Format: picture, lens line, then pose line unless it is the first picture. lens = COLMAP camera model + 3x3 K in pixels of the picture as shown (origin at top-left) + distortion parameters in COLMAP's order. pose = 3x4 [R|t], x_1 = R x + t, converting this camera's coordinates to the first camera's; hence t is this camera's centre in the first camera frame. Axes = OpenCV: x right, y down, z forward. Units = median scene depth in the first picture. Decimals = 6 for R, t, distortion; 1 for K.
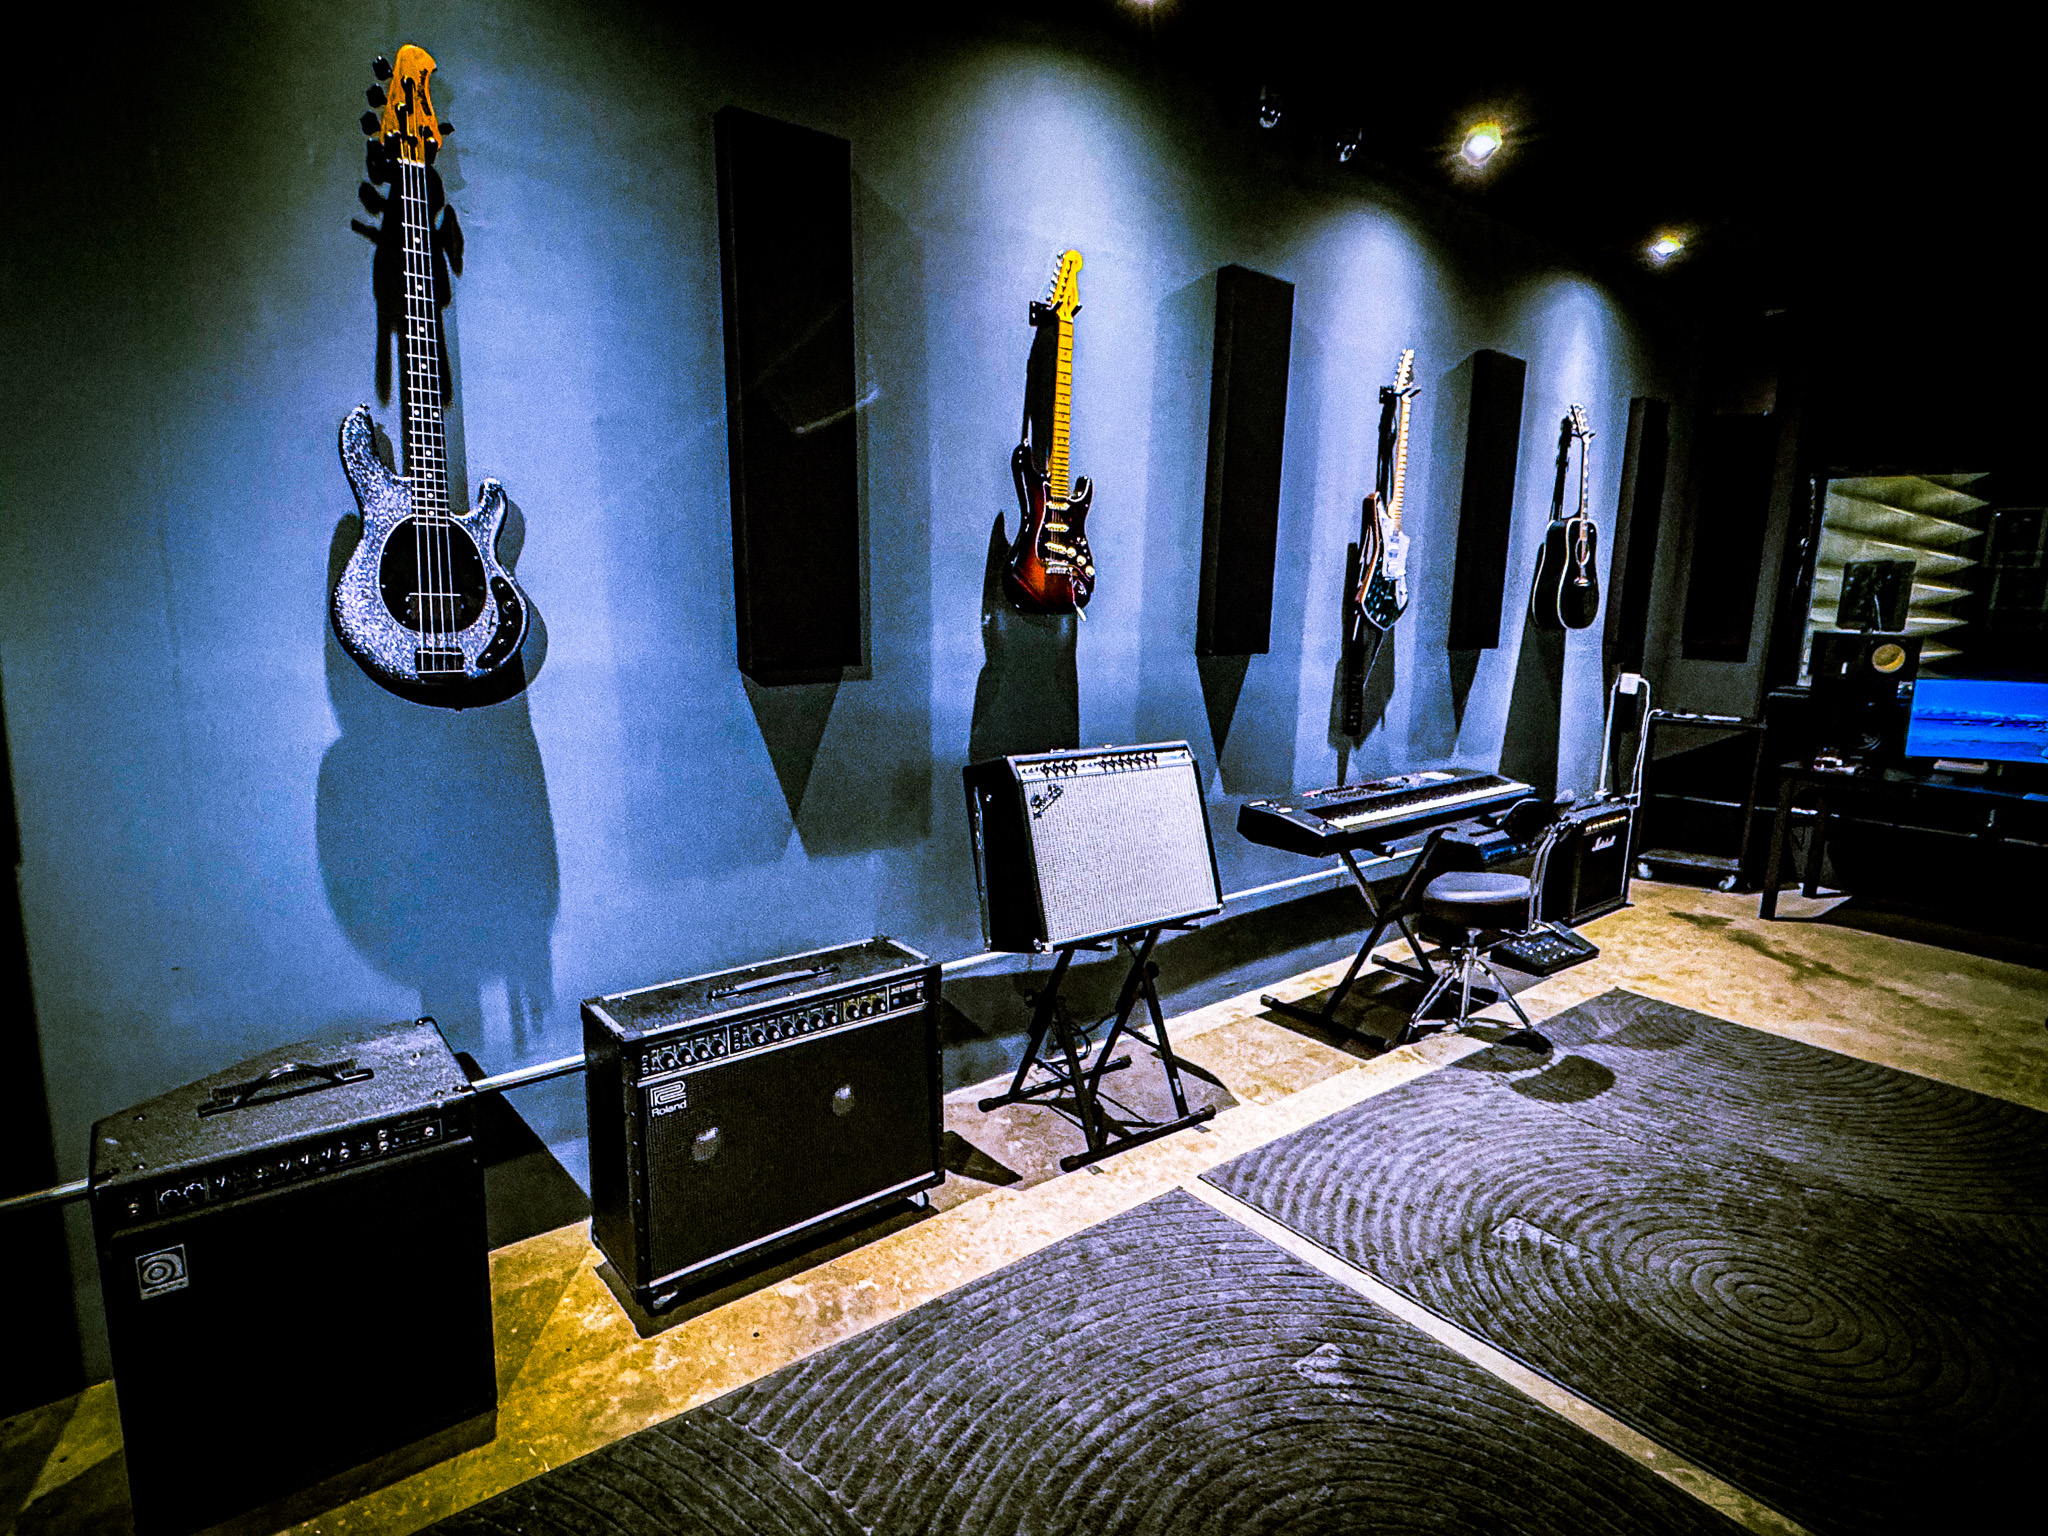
lens RADIAL K [[1092.5, 0, 1024.0], [0, 1092.5, 768.0], [0, 0, 1]] dist [-0.000490, 0.000010]
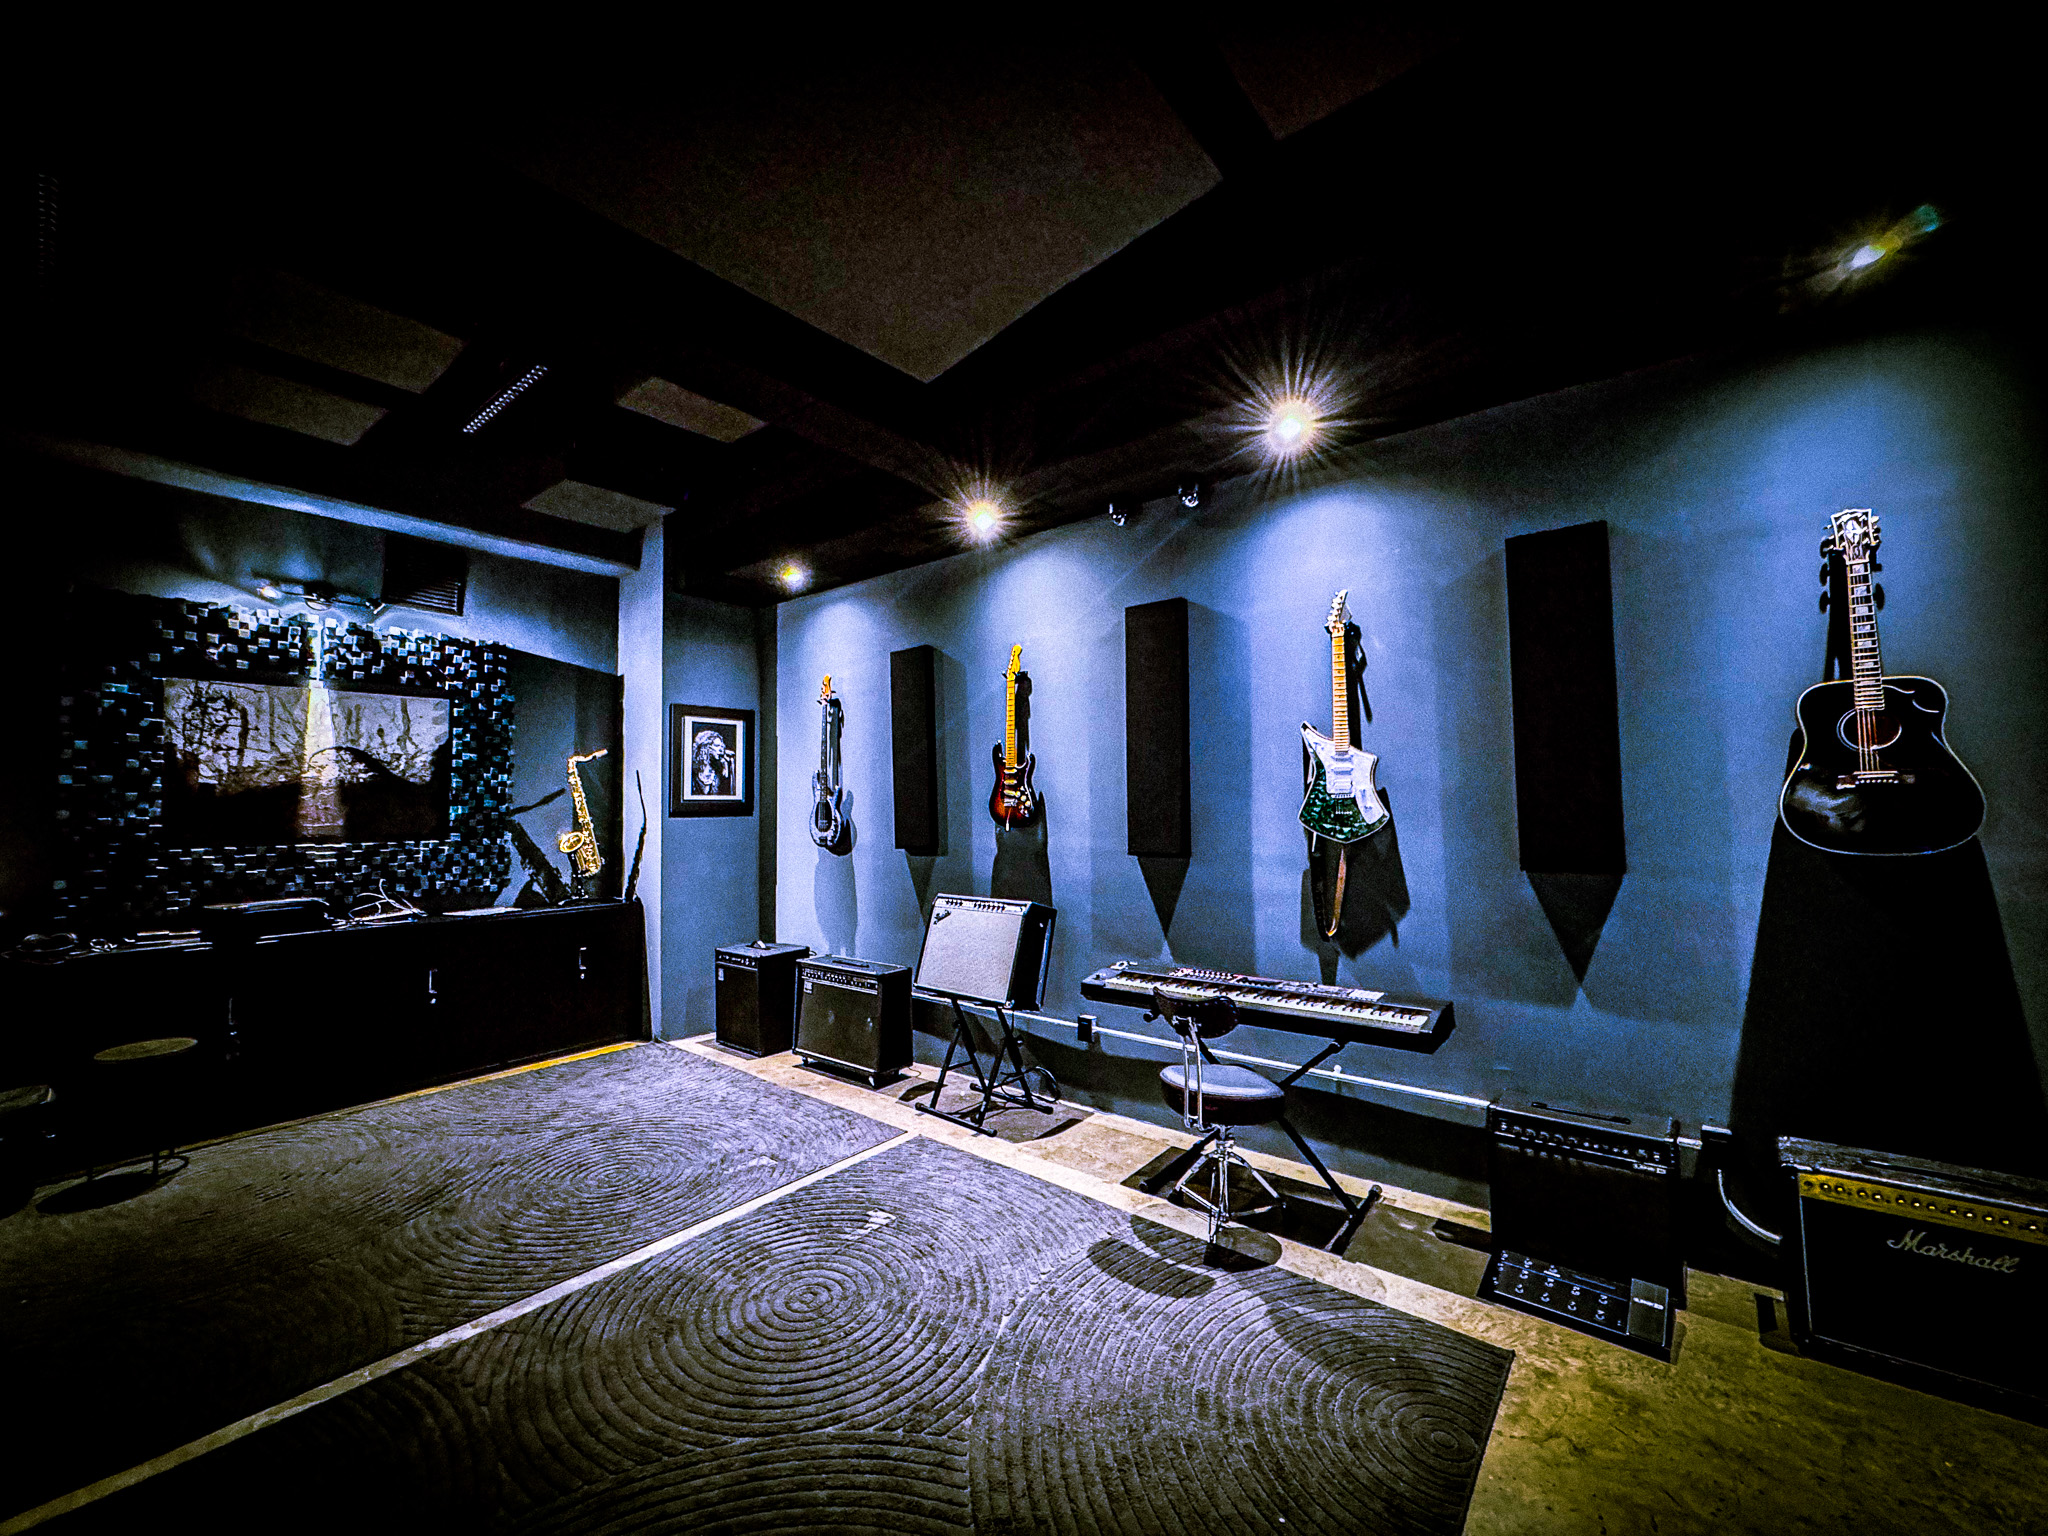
lens RADIAL K [[816.2, 0, 1024.0], [0, 816.2, 768.0], [0, 0, 1]] dist [-0.002730, 0.000789]
pose [[0.203866, -0.073805, -0.976213, 1.250748], [-0.142614, 0.984278, -0.104198, -0.086566], [0.968555, 0.160464, 0.190135, 0.653313]]
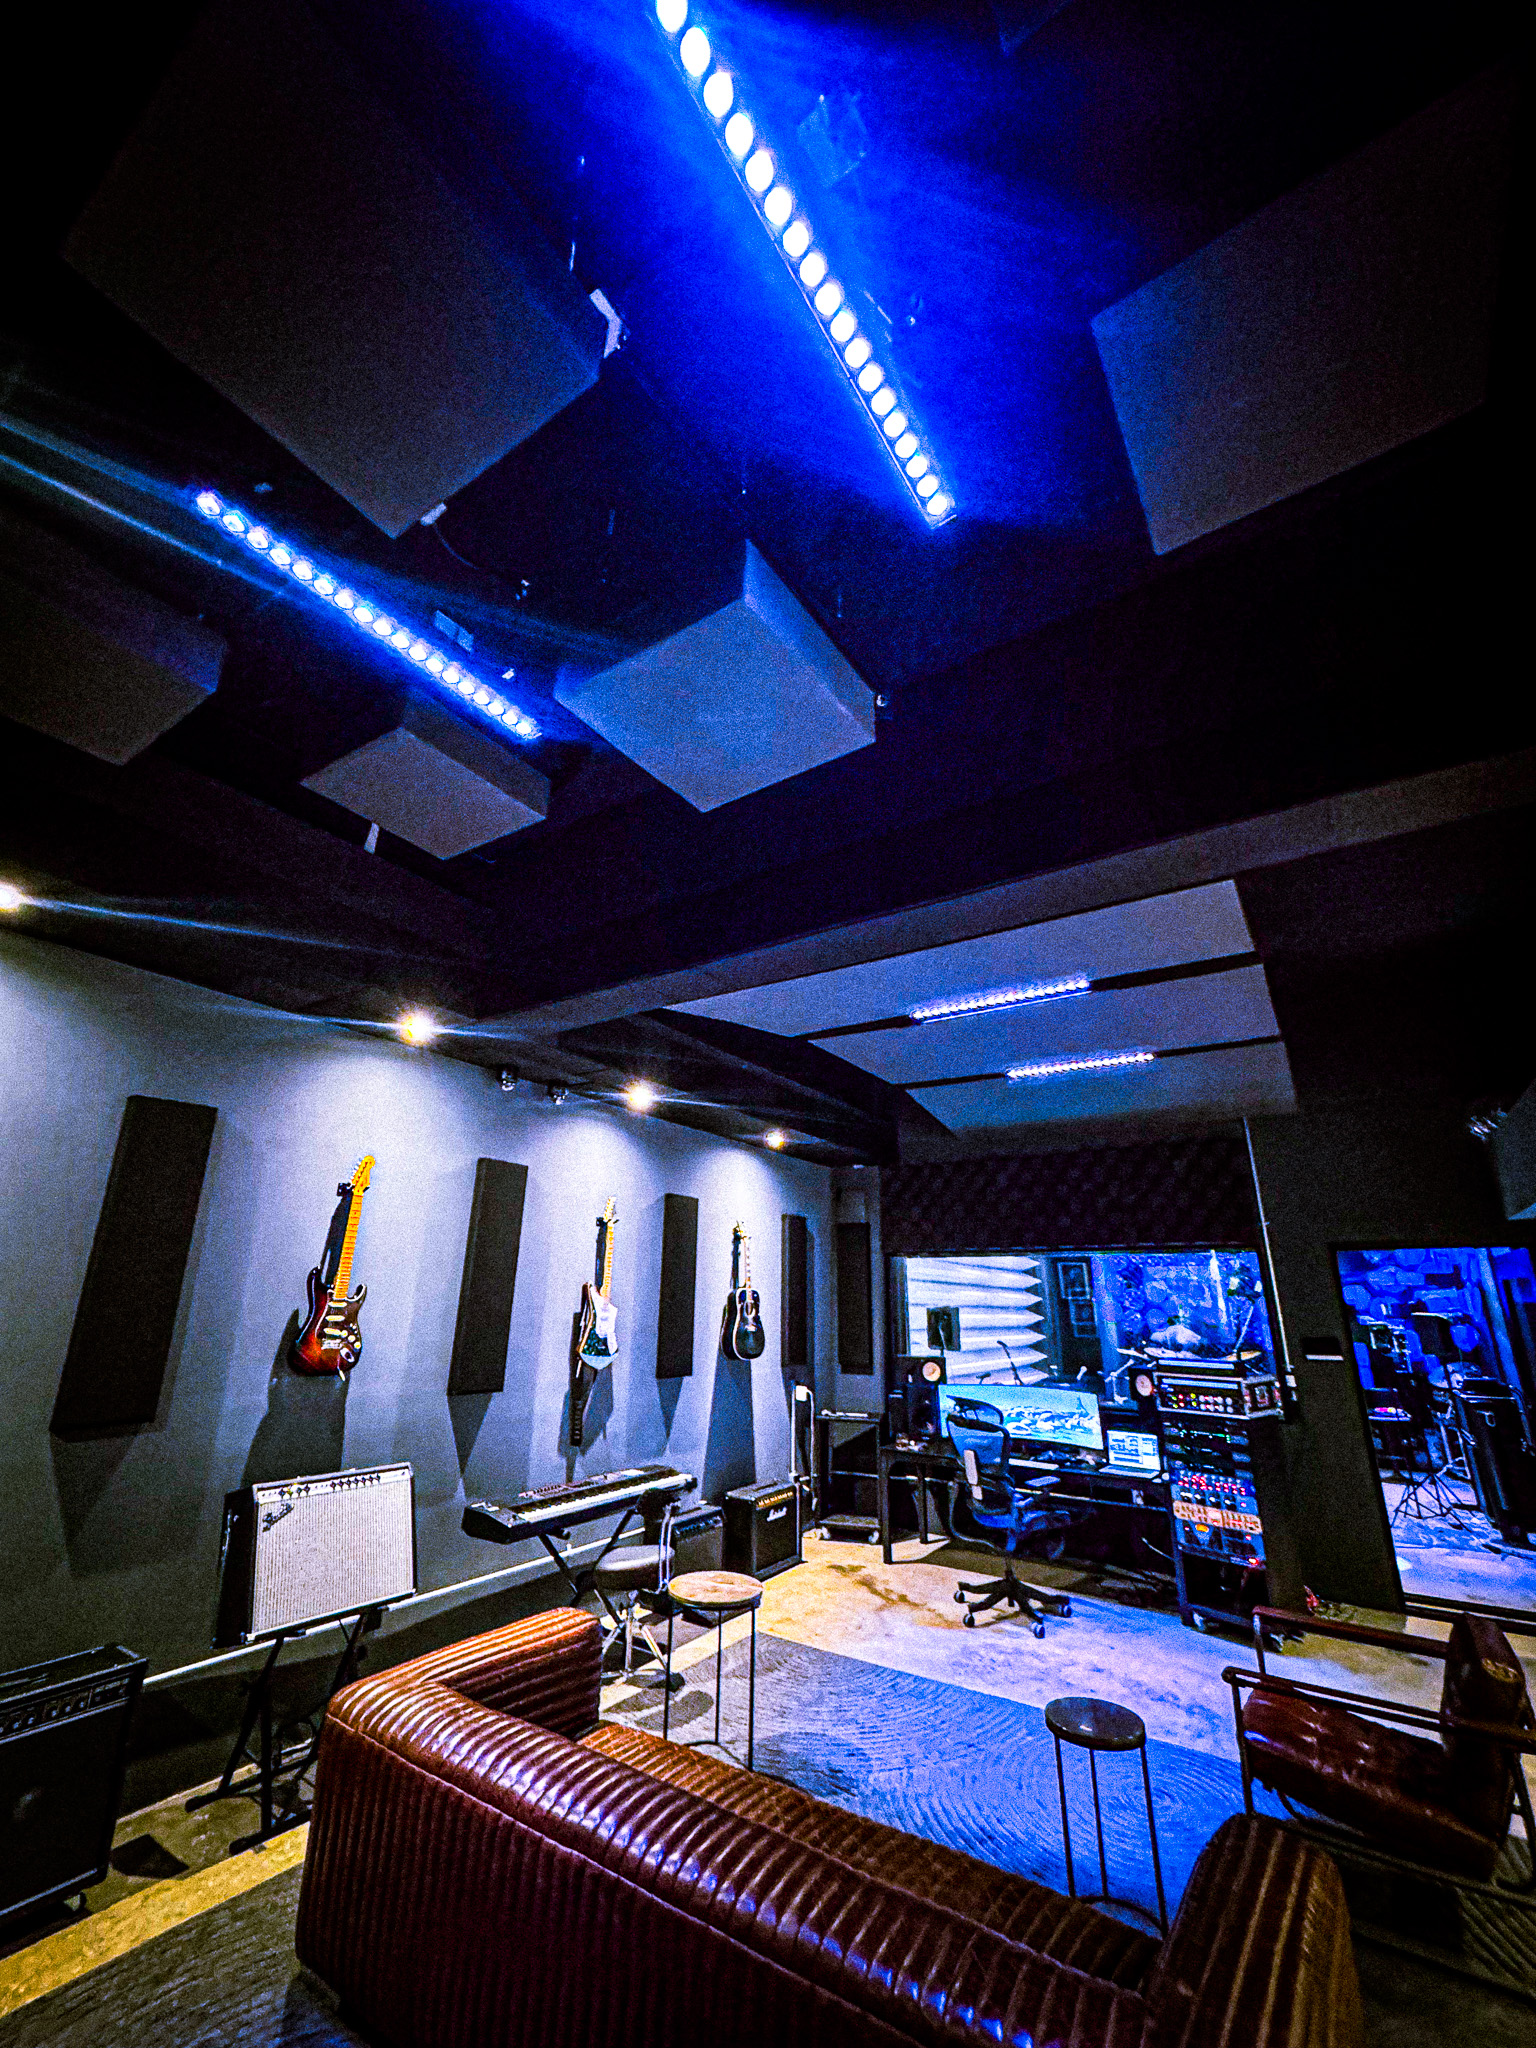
lens RADIAL K [[816.2, 0, 768.0], [0, 816.2, 1024.0], [0, 0, 1]] dist [-0.002730, 0.000789]
pose [[0.958409, 0.077196, 0.274761, 0.242908], [0.063320, 0.881216, -0.468454, 0.000676], [-0.278286, 0.466369, 0.839677, -0.339046]]
